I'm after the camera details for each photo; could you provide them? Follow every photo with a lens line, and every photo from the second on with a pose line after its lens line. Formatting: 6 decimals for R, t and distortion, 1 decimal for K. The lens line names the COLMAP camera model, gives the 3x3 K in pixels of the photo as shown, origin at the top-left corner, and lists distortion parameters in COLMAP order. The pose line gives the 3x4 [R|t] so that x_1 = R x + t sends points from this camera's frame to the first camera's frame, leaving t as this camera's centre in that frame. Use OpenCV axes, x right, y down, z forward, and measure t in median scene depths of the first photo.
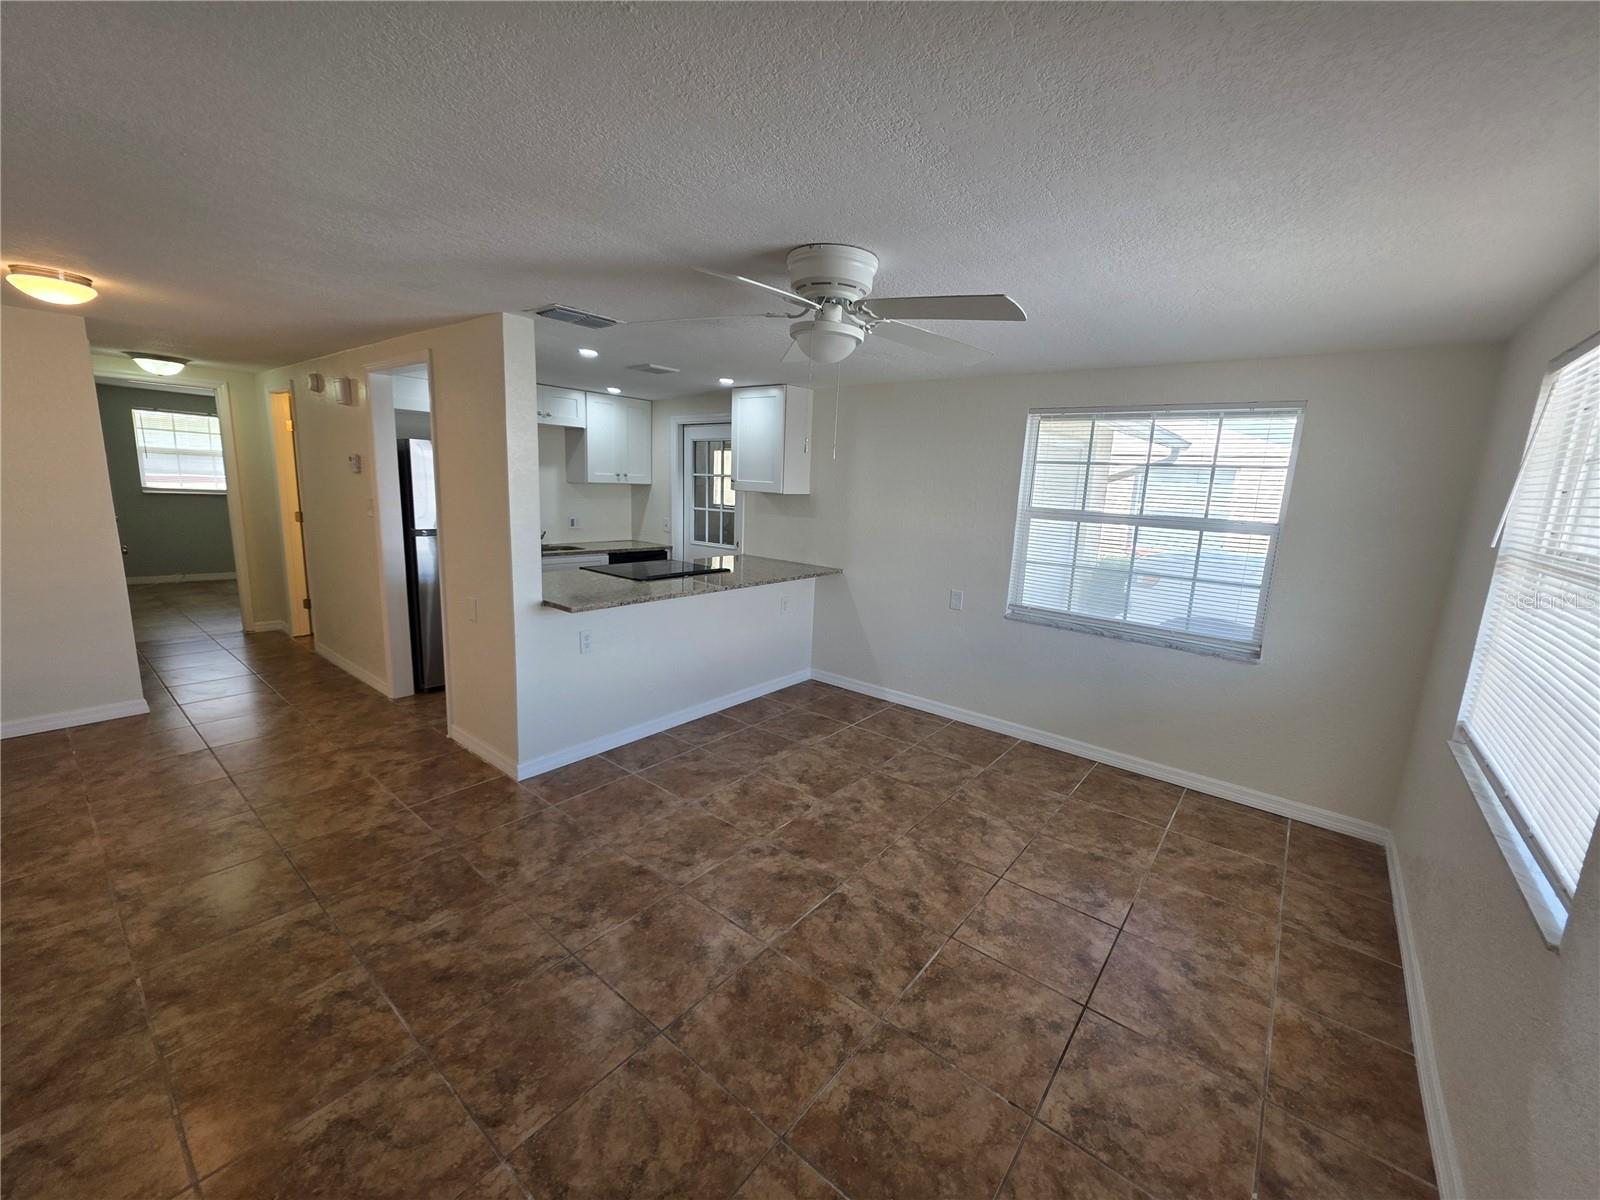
lens RADIAL K [[637.8, 0, 805.9], [0, 637.8, 598.6], [0, 0, 1]] dist [0.001478, -0.000648]
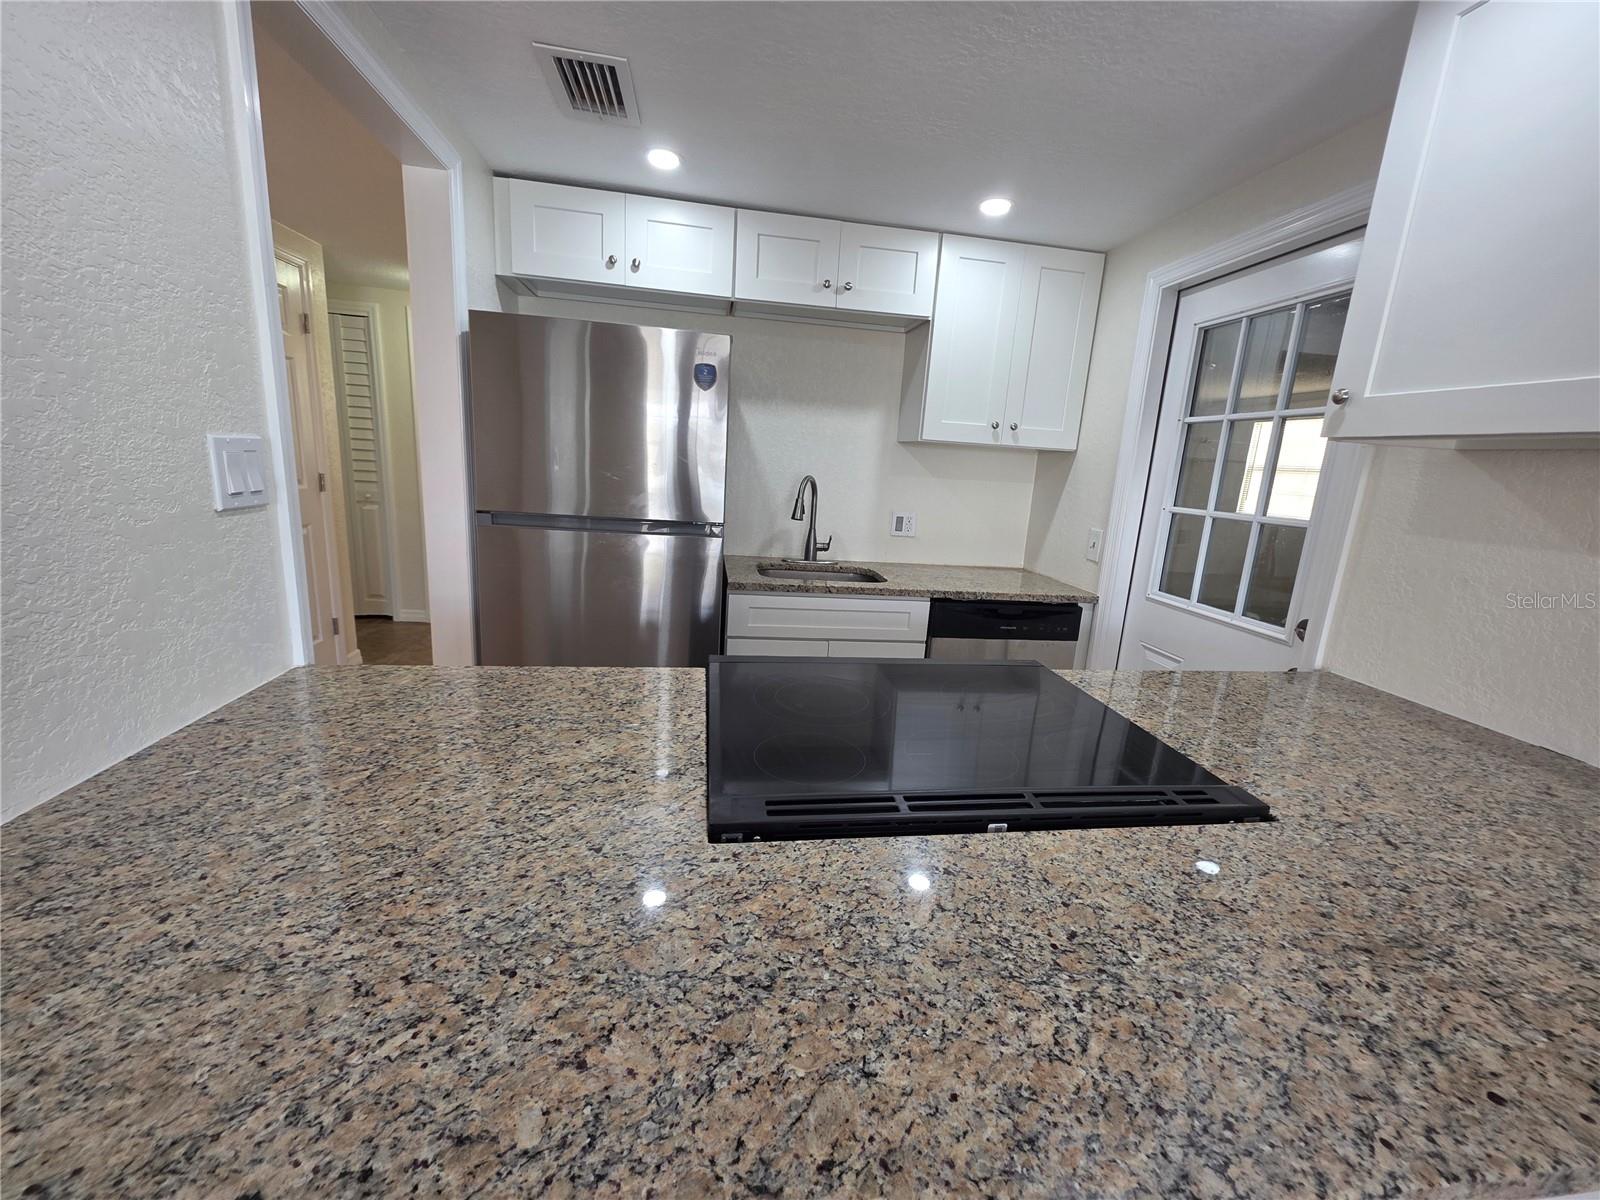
lens RADIAL K [[640.4, 0, 800.0], [0, 640.4, 600.0], [0, 0, 1]] dist [-0.003186, -0.000431]
pose [[0.736297, 0.149981, -0.659828, -0.079305], [-0.147982, 0.987213, 0.059264, -0.078215], [0.660279, 0.054007, 0.749076, 0.572749]]
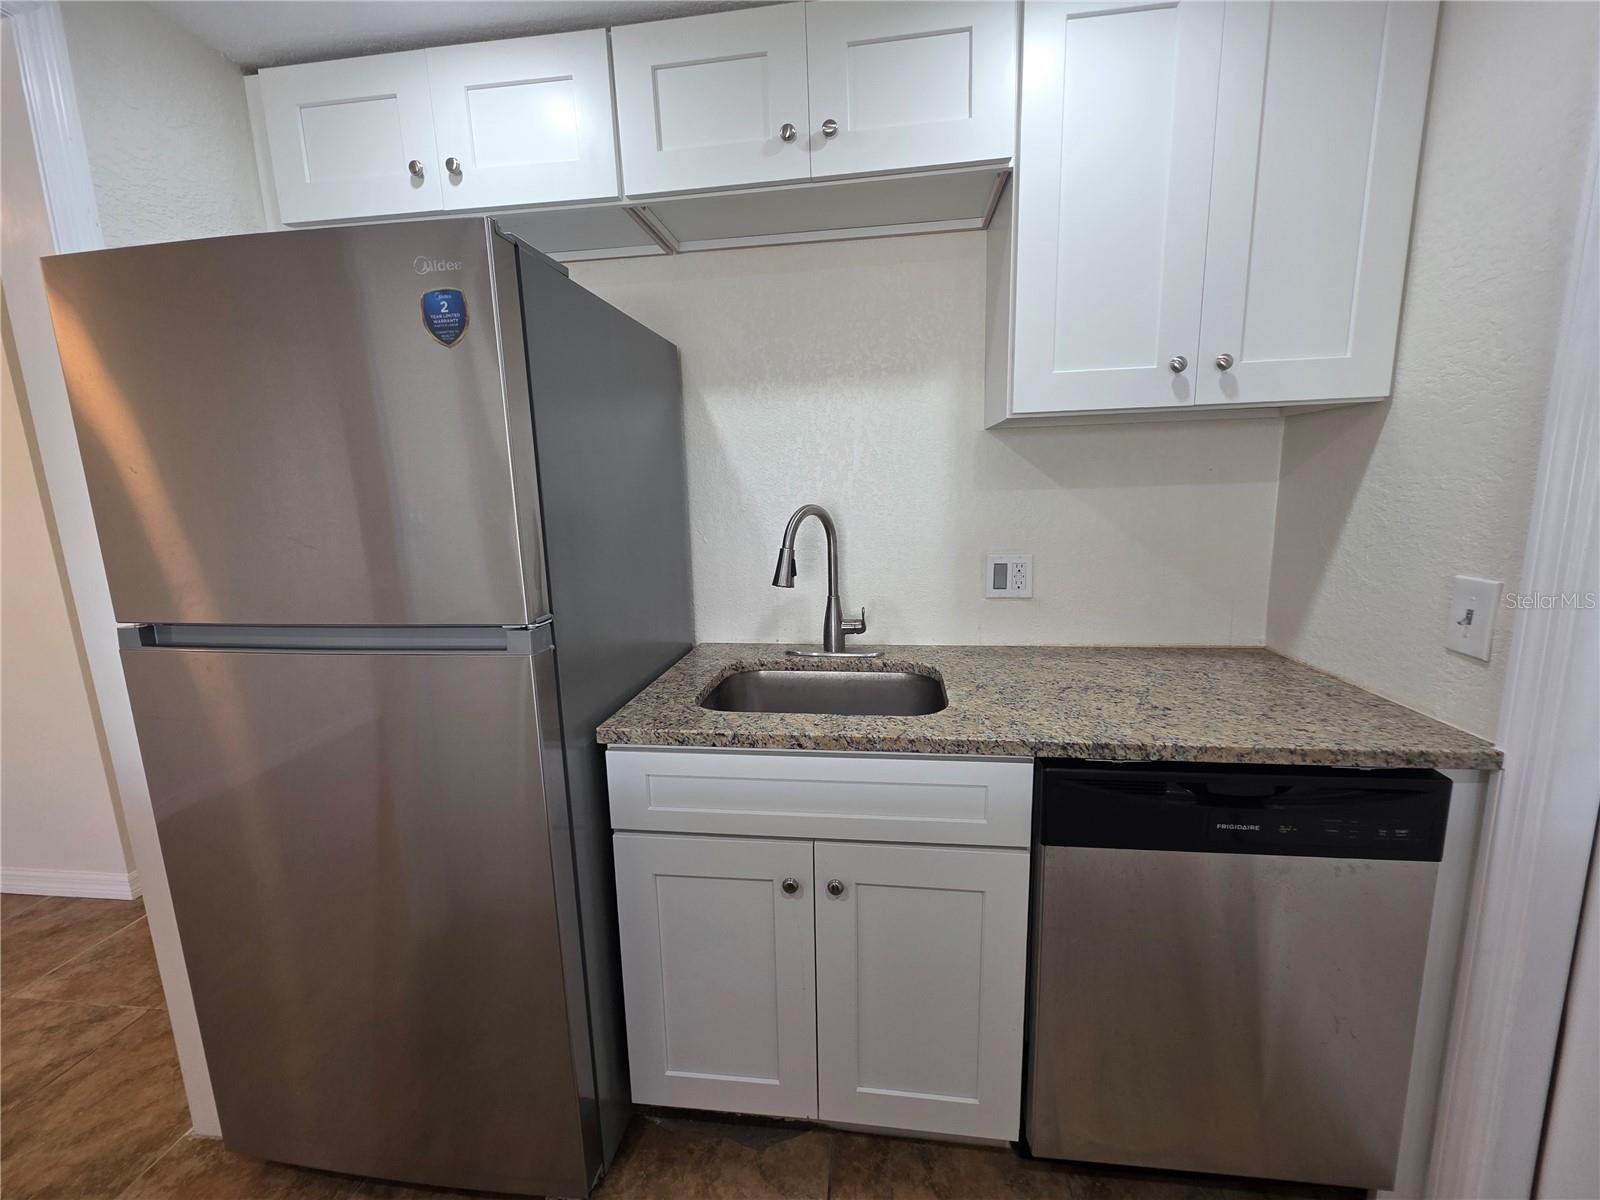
lens RADIAL K [[637.8, 0, 805.9], [0, 637.8, 598.6], [0, 0, 1]] dist [0.001478, -0.000648]
pose [[0.528038, 0.089337, -0.844509, -0.174100], [-0.096117, 0.994348, 0.045089, -0.114442], [0.843764, 0.057363, 0.533640, 0.782981]]
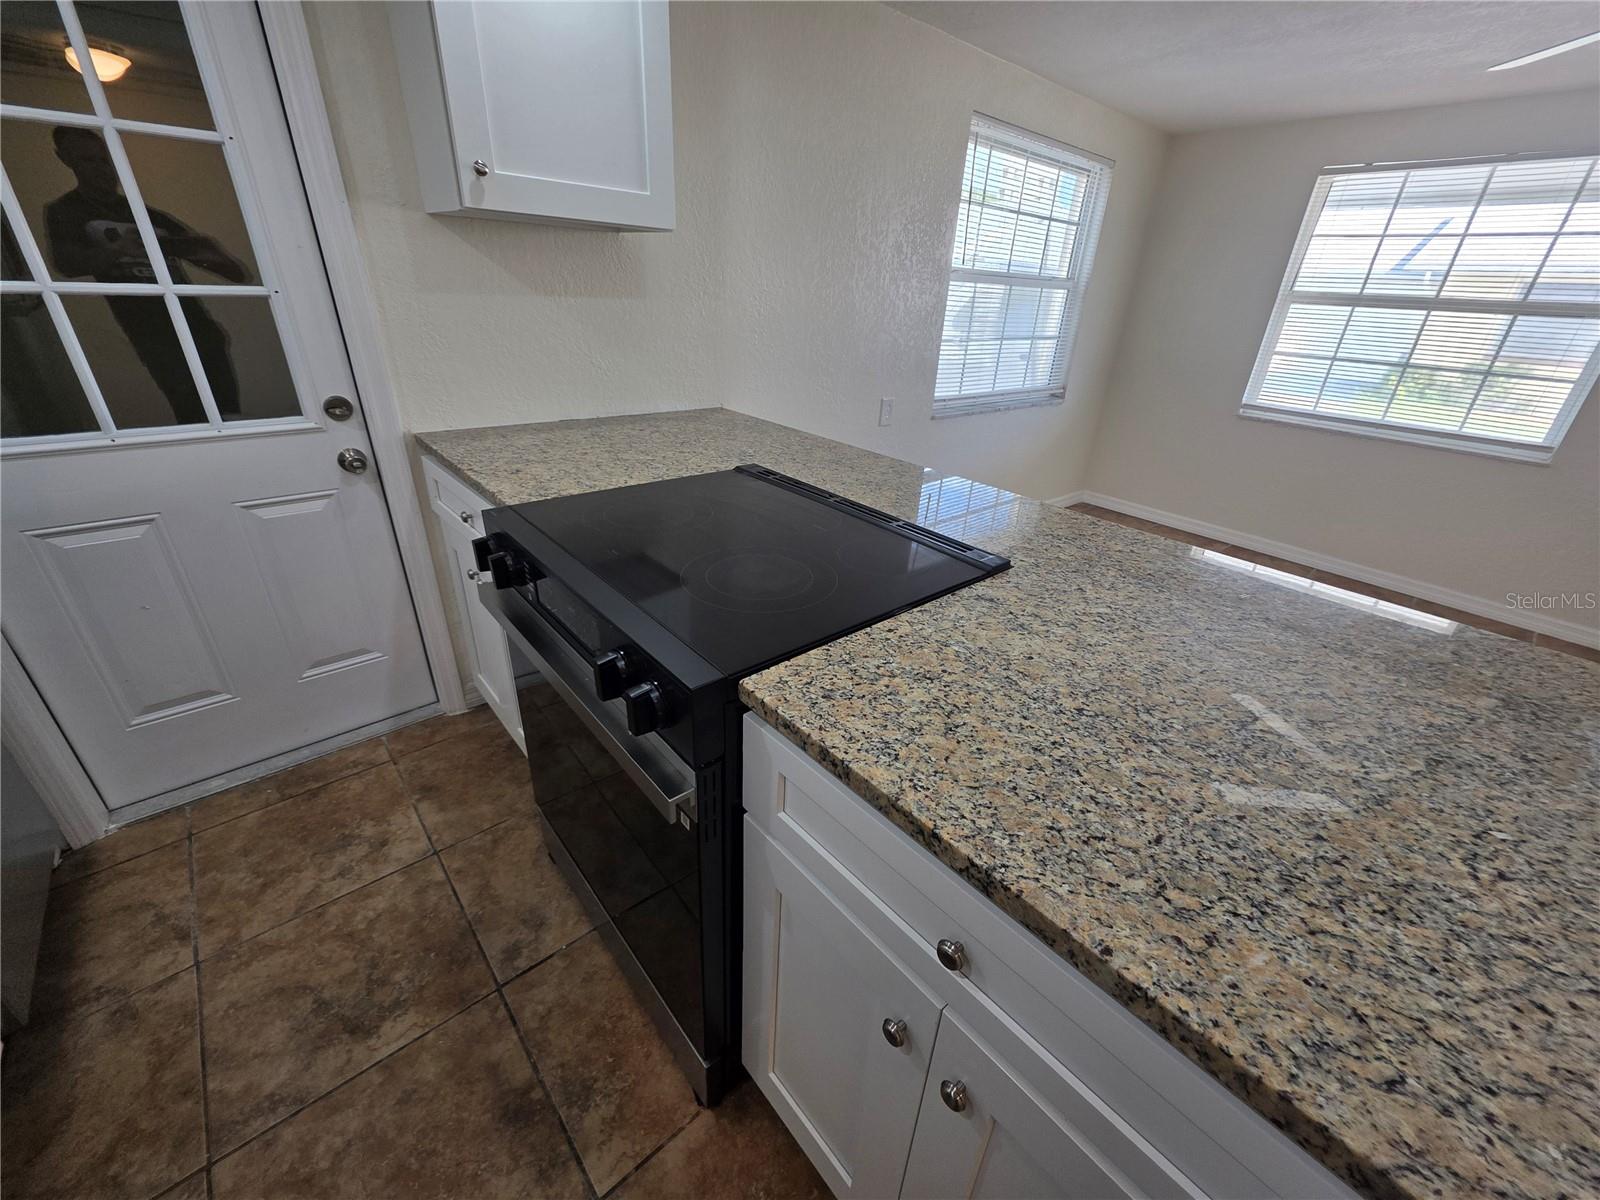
lens RADIAL K [[637.8, 0, 805.9], [0, 637.8, 598.6], [0, 0, 1]] dist [0.001478, -0.000648]
pose [[0.172294, -0.470955, 0.865168, -0.357320], [0.127441, 0.881578, 0.454509, -0.110003], [-0.976767, 0.031949, 0.211910, 0.680447]]
